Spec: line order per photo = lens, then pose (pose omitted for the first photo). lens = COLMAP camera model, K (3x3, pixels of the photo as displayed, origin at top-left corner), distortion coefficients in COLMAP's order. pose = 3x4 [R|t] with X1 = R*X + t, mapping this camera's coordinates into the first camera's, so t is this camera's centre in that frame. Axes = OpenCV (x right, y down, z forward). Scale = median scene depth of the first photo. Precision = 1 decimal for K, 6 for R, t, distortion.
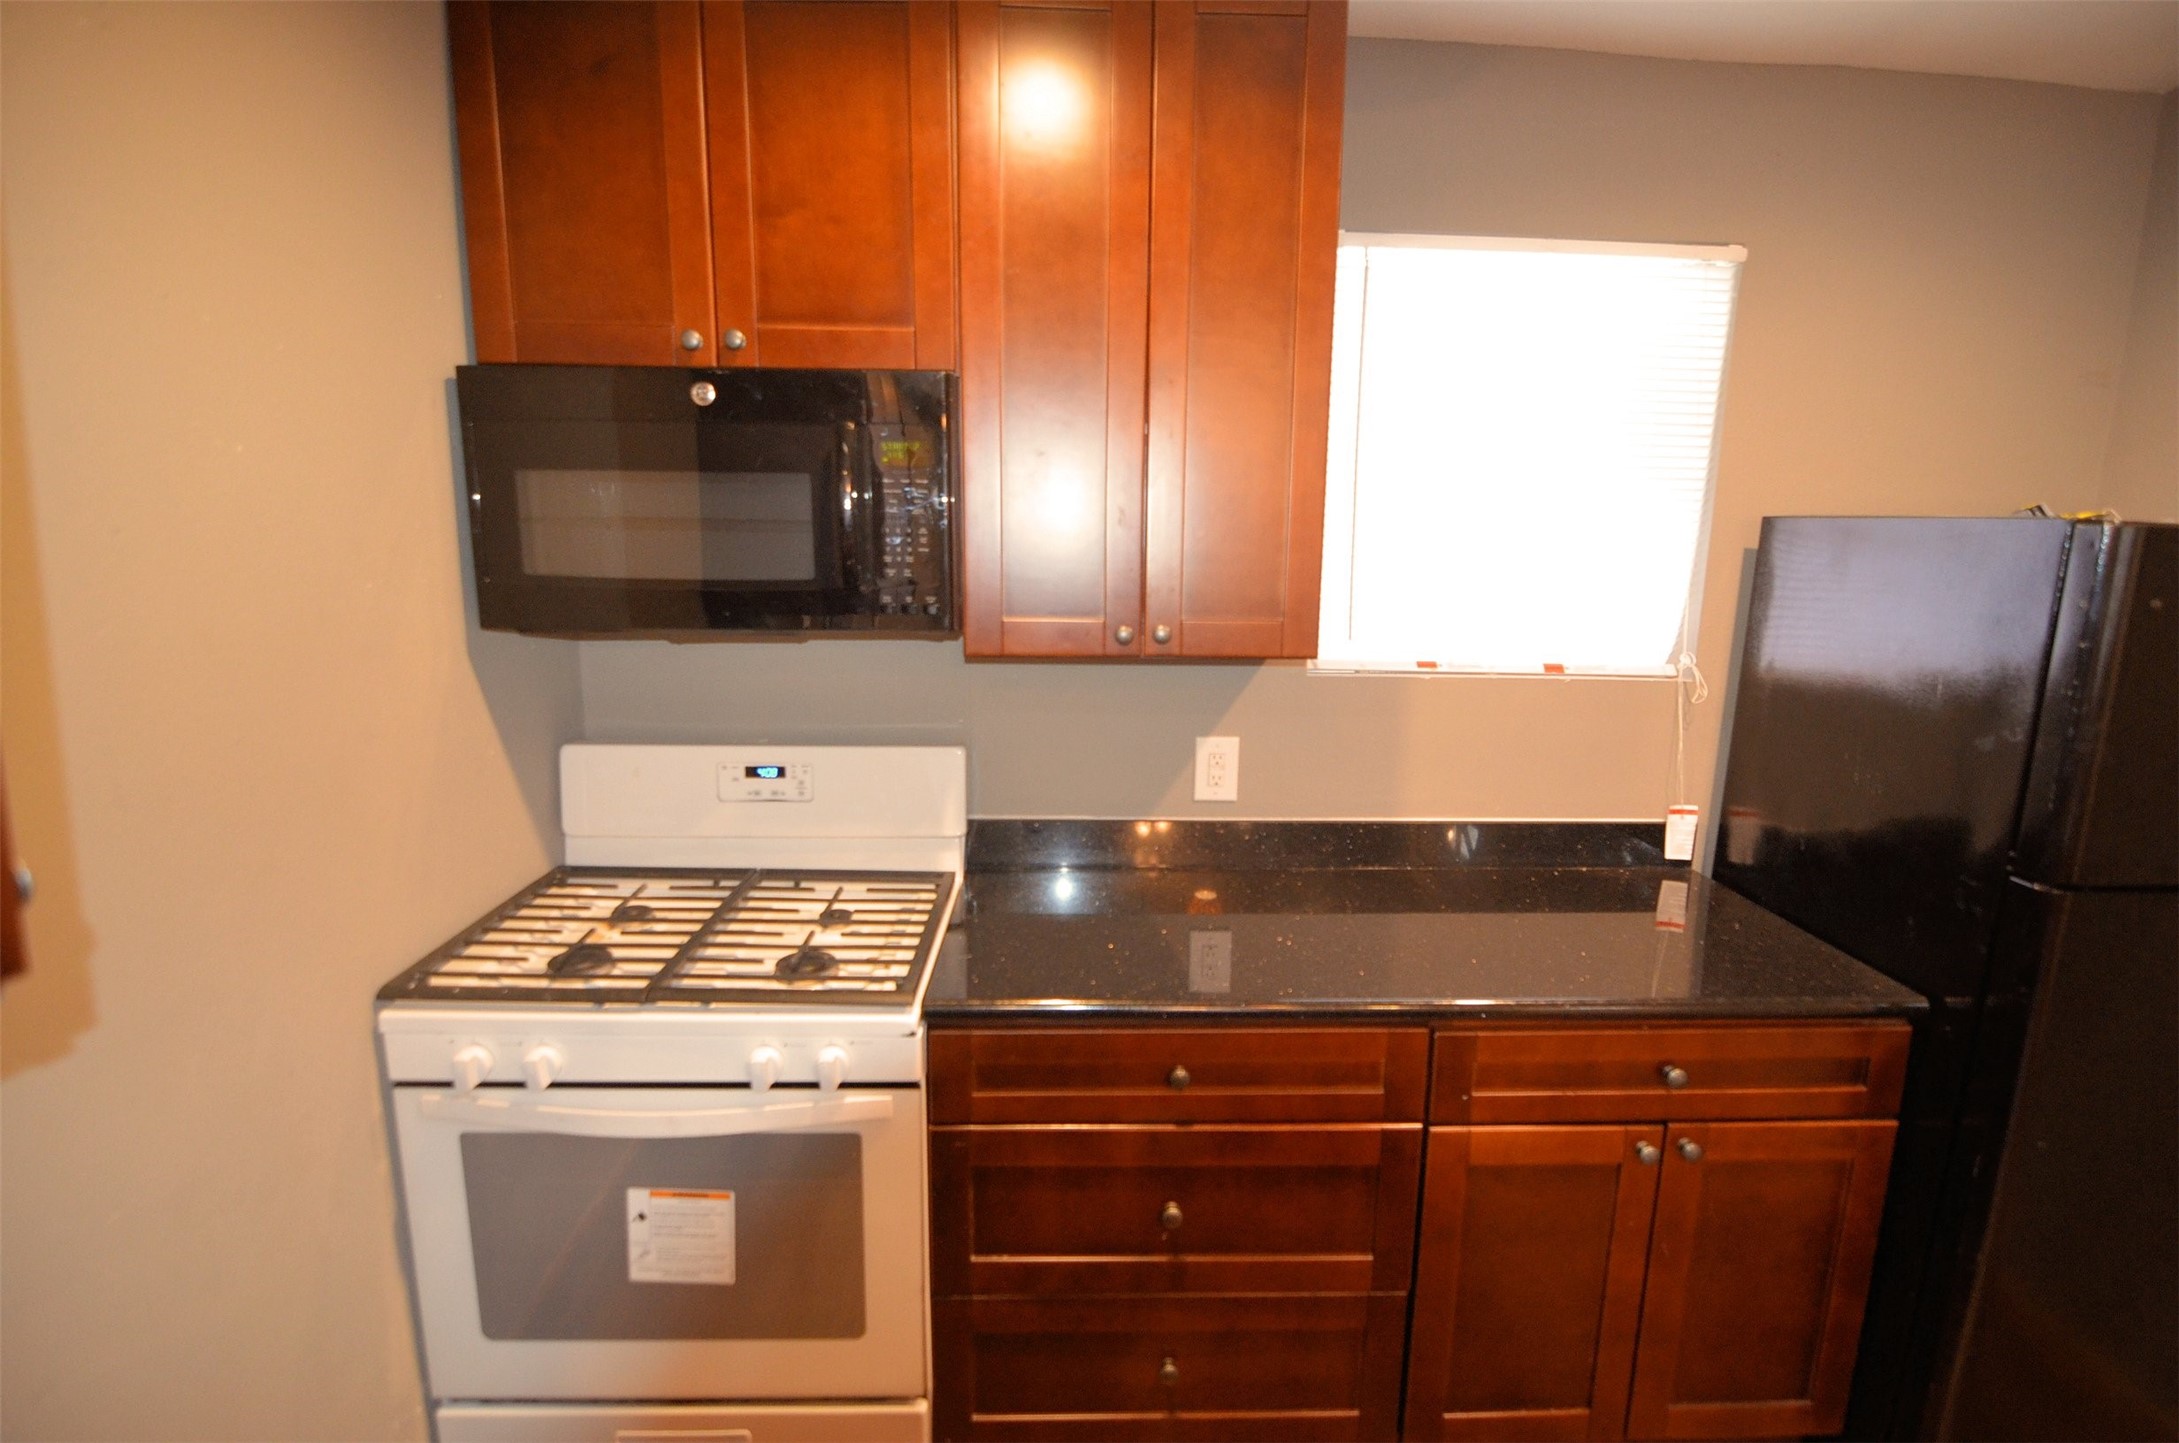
lens RADIAL K [[1046.9, 0, 1122.1], [0, 1046.9, 718.2], [0, 0, 1]] dist [-0.000368, -0.013879]
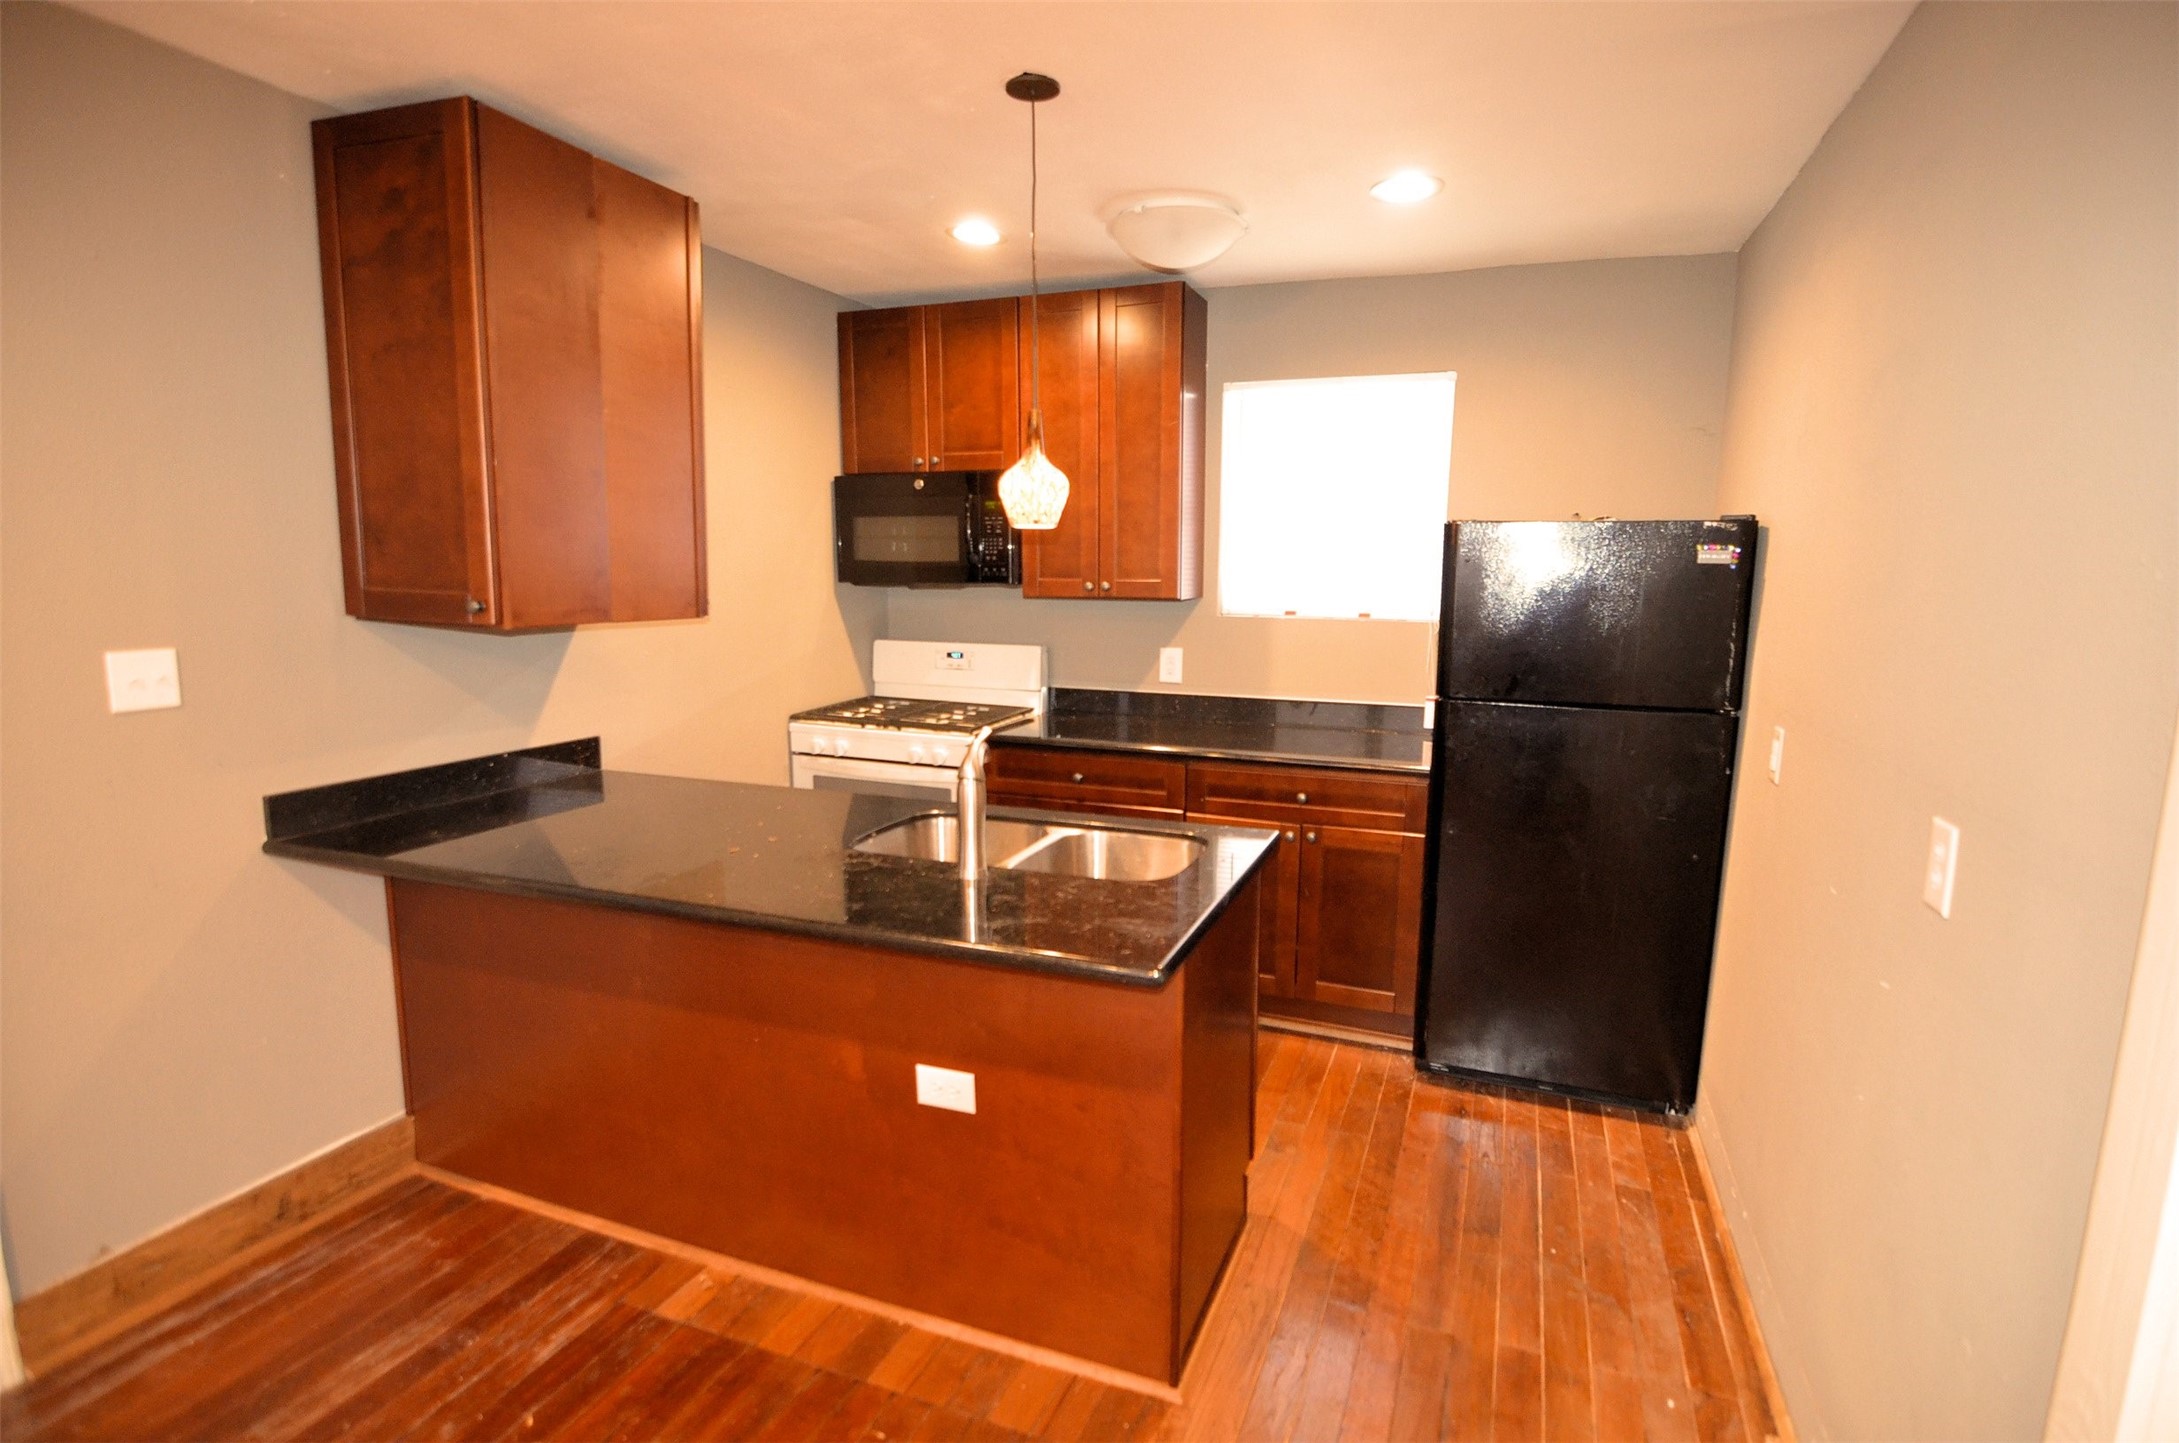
lens RADIAL K [[1046.9, 0, 1122.1], [0, 1046.9, 718.2], [0, 0, 1]] dist [-0.000368, -0.013879]
pose [[0.923536, 0.047994, -0.380496, 0.948243], [-0.061621, 0.997818, -0.023708, 0.250774], [0.378528, 0.045342, 0.924479, -1.001182]]
